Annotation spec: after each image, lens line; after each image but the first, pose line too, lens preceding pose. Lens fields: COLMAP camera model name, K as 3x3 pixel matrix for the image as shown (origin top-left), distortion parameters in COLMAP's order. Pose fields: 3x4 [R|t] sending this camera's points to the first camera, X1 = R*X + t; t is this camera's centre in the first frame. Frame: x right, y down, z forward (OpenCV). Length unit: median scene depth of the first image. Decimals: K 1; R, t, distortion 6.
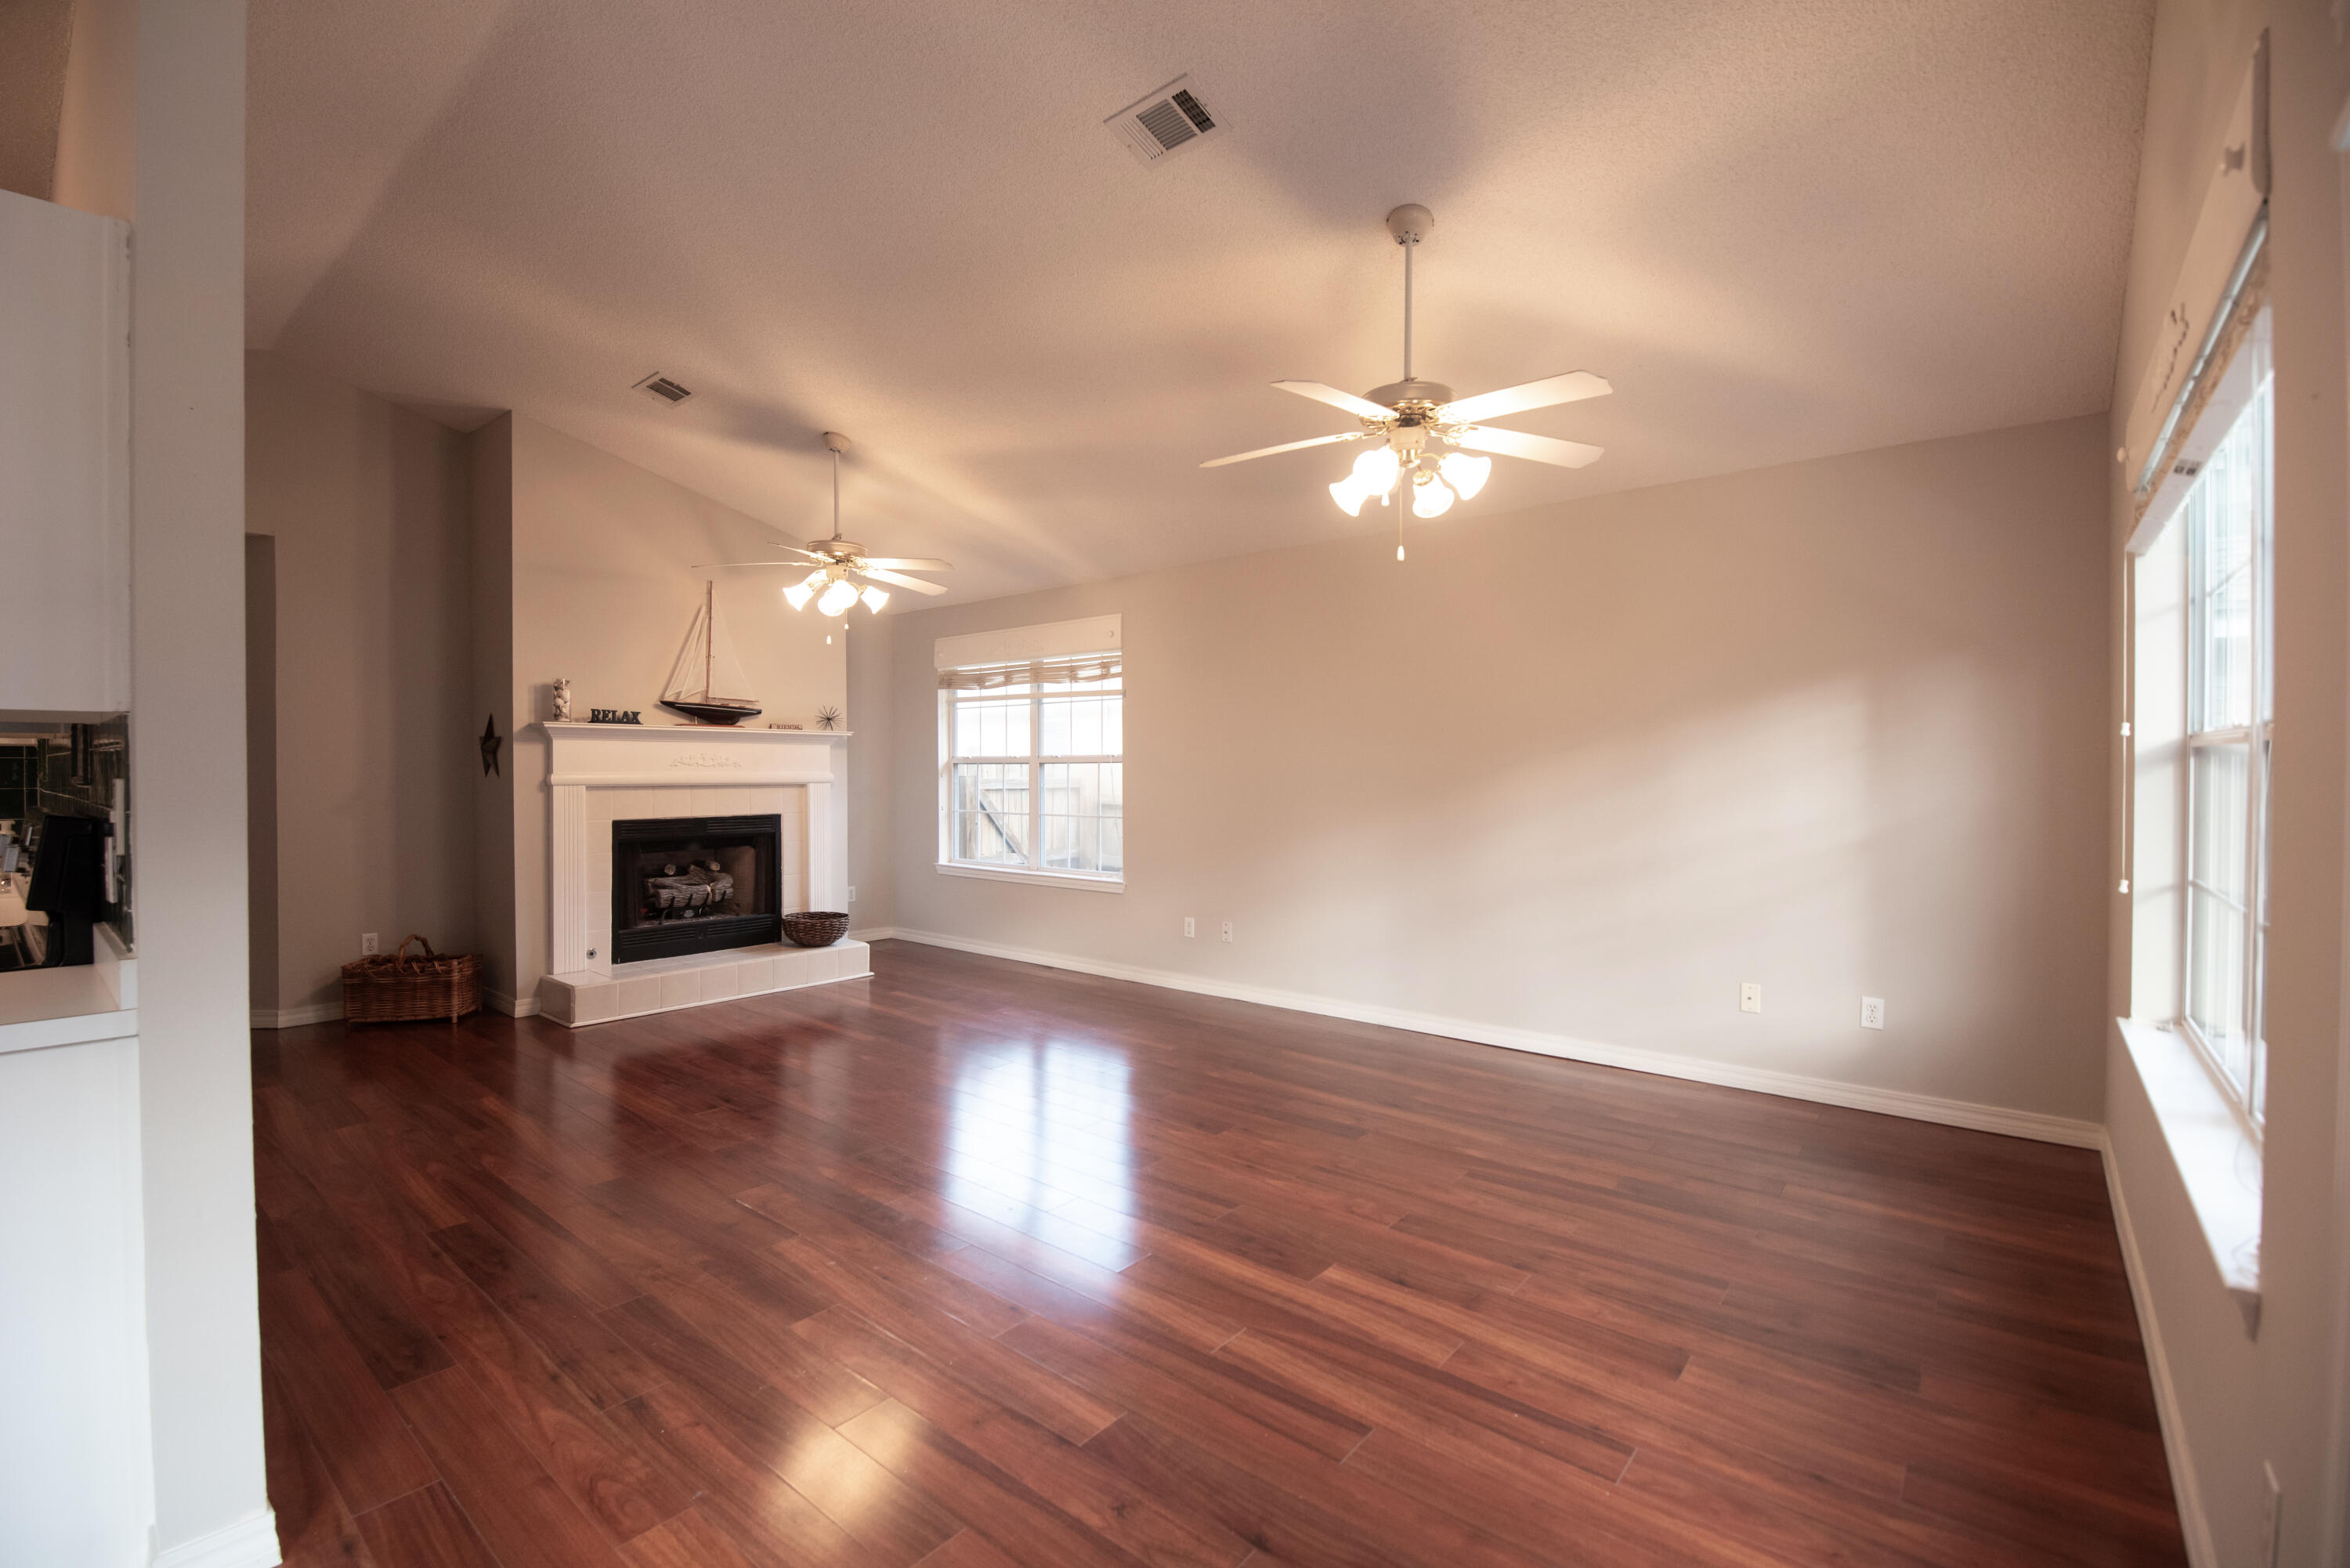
lens RADIAL K [[1018.2, 0, 1175.0], [0, 1018.2, 784.0], [0, 0, 1]] dist [0.002220, -0.011178]
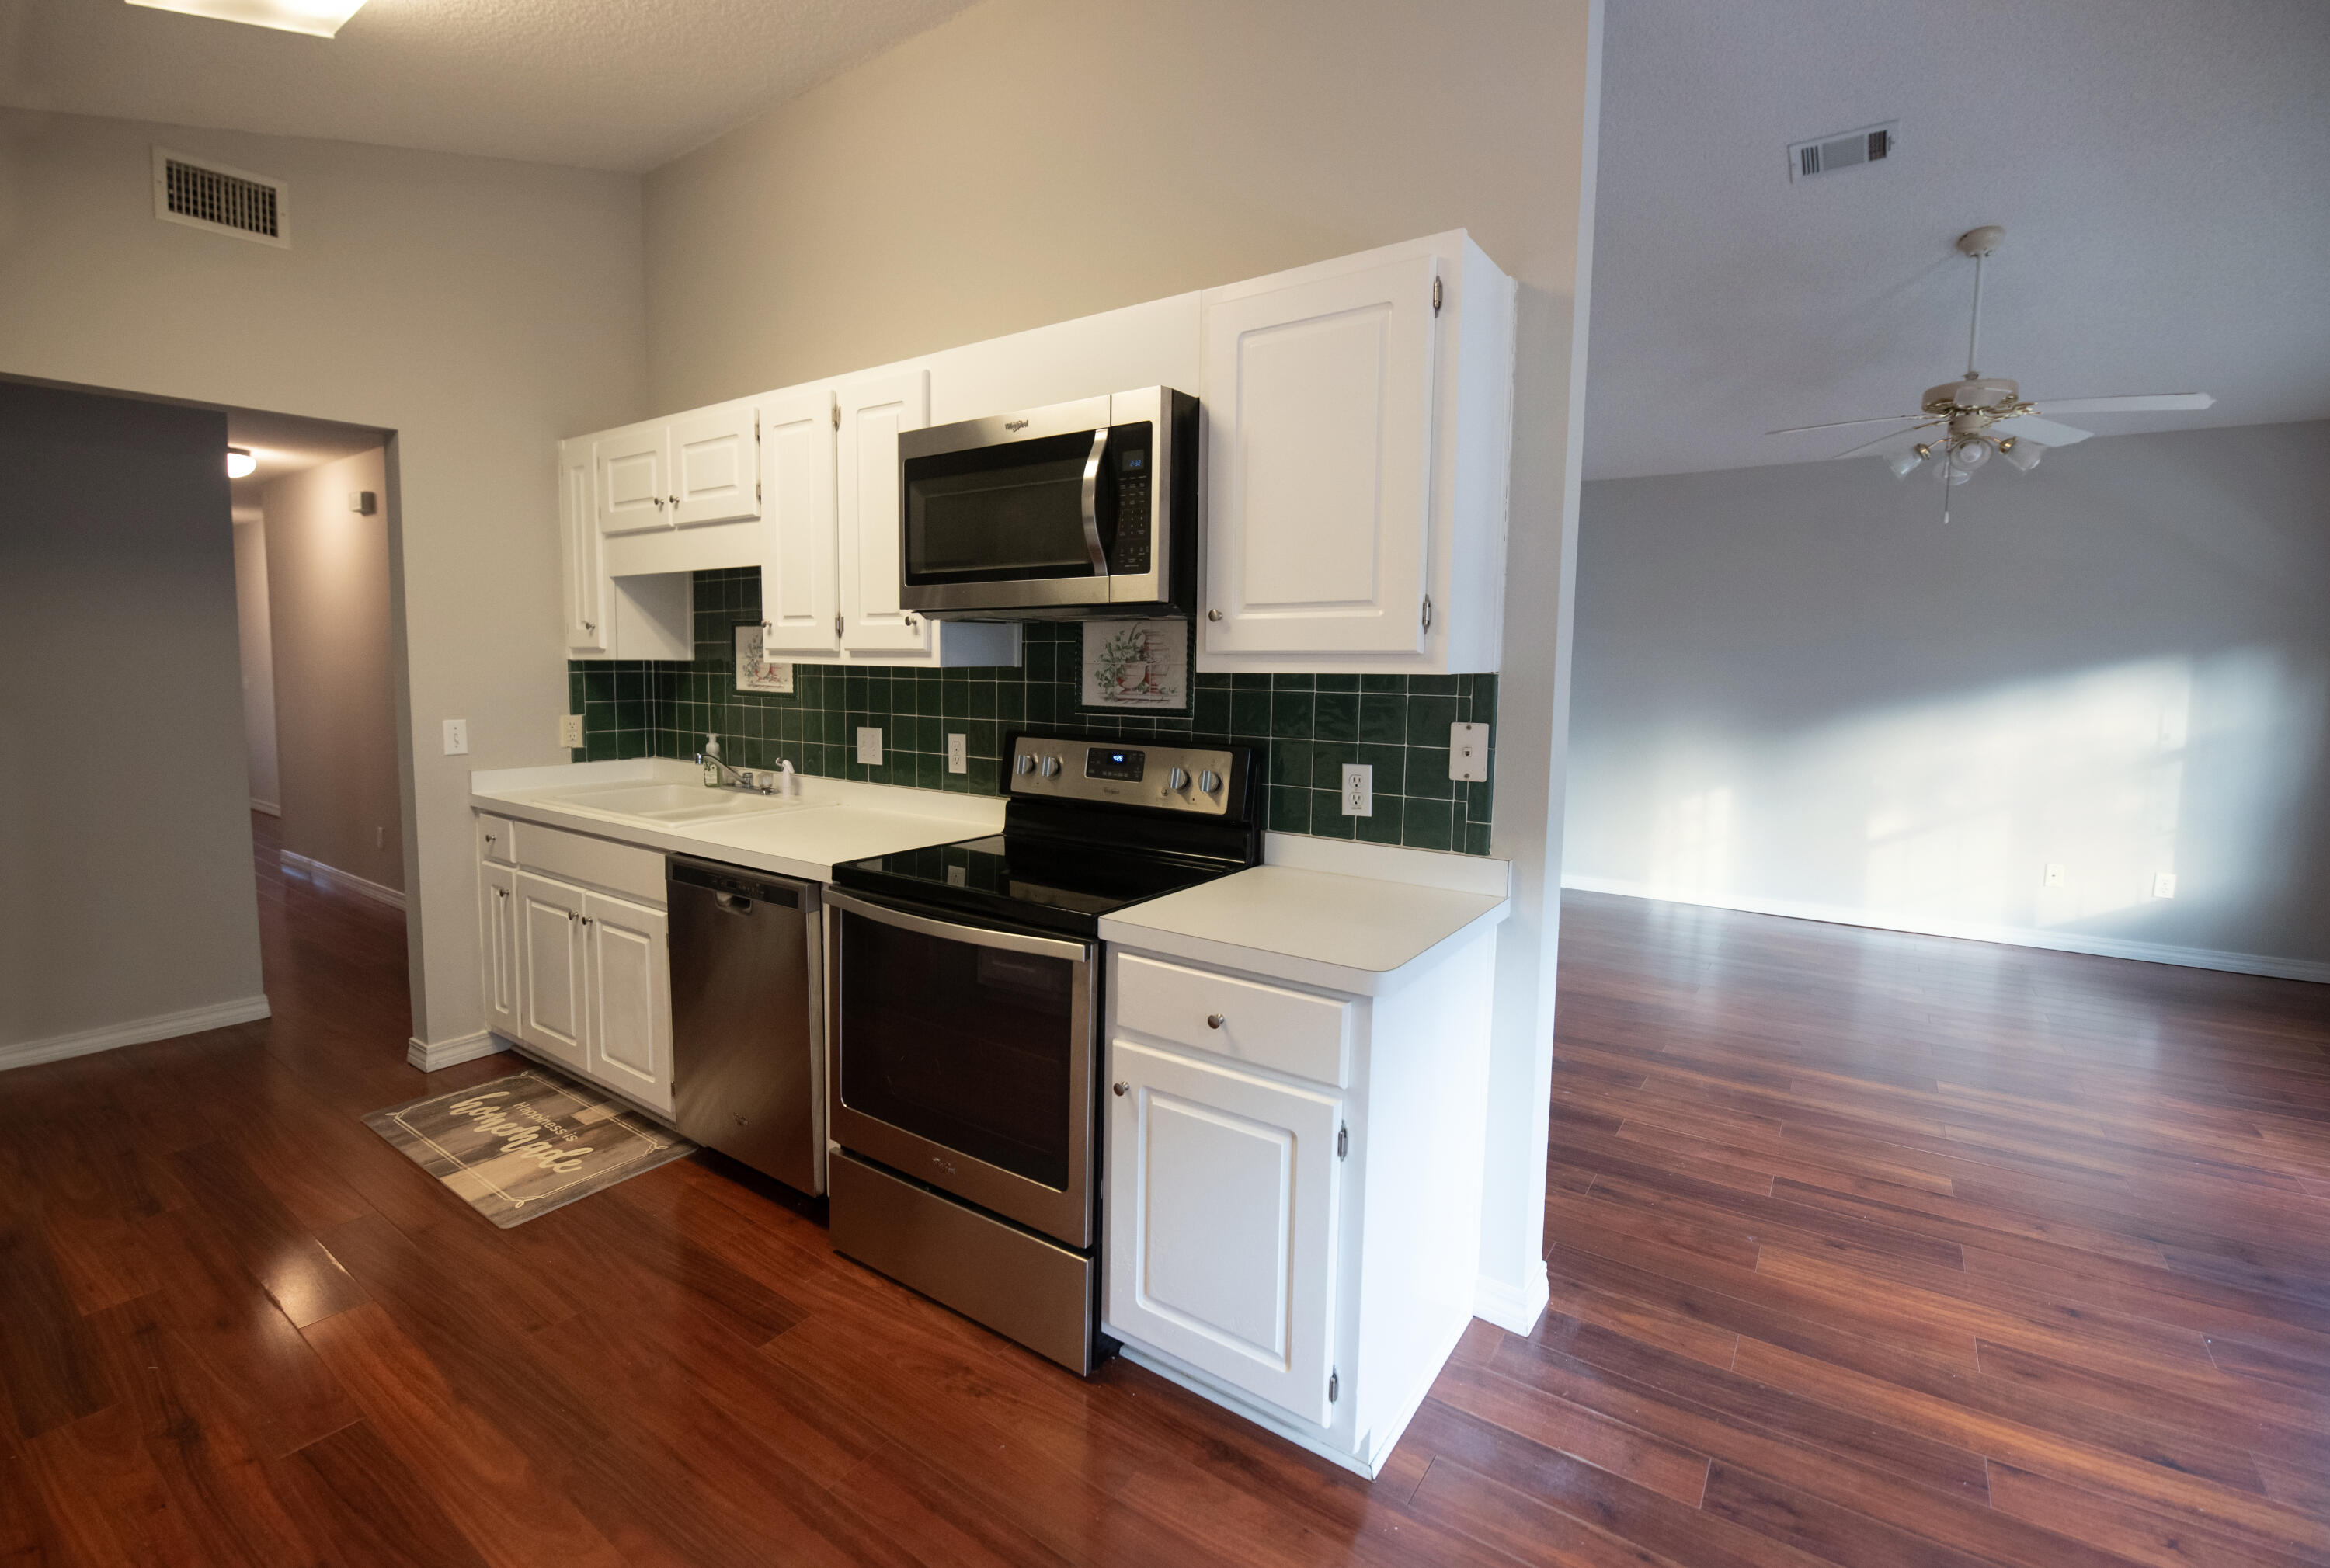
lens RADIAL K [[1016.1, 0, 1177.5], [0, 1016.1, 771.6], [0, 0, 1]] dist [-0.016904, -0.000029]
pose [[0.995562, 0.000424, 0.094104, -0.457094], [-0.010200, 0.994584, 0.103431, -0.024614], [-0.093550, -0.103932, 0.990175, -0.076882]]
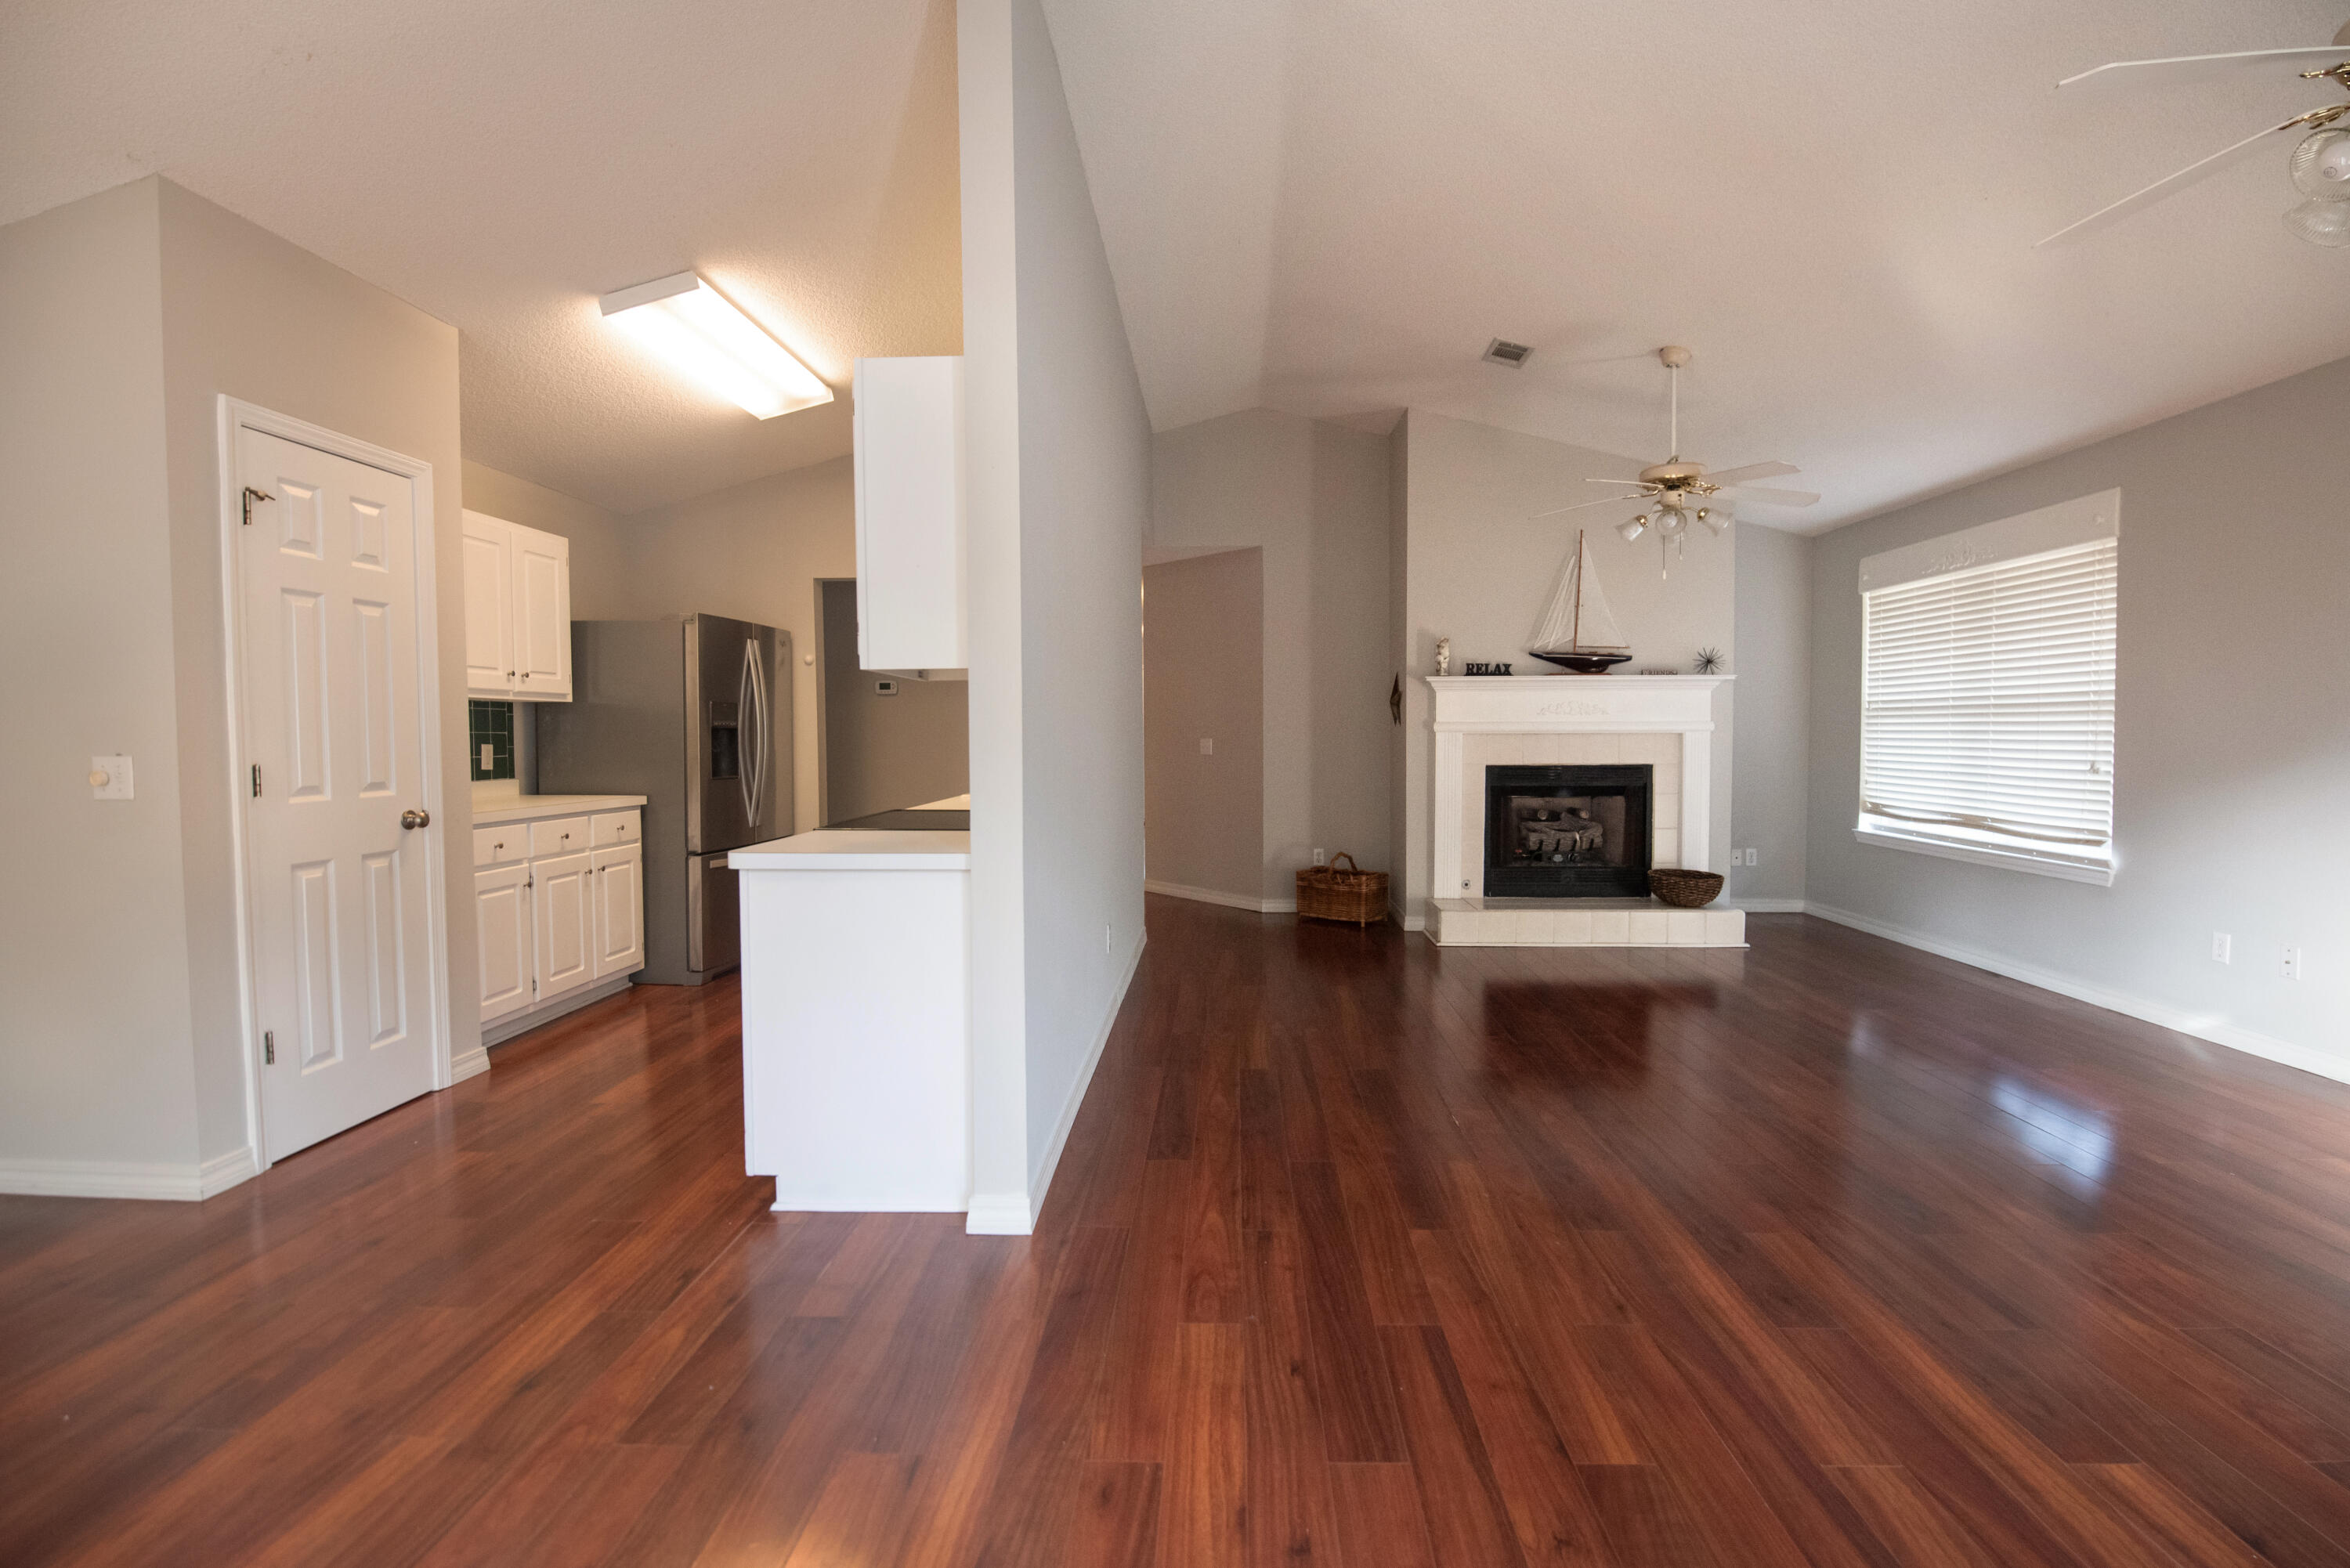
lens RADIAL K [[1038.7, 0, 1191.1], [0, 1038.7, 771.3], [0, 0, 1]] dist [0.000853, -0.012334]
pose [[0.614608, 0.026934, -0.788373, 0.135827], [-0.006213, 0.999551, 0.029305, 0.012497], [0.788808, -0.013113, 0.614500, 0.072479]]
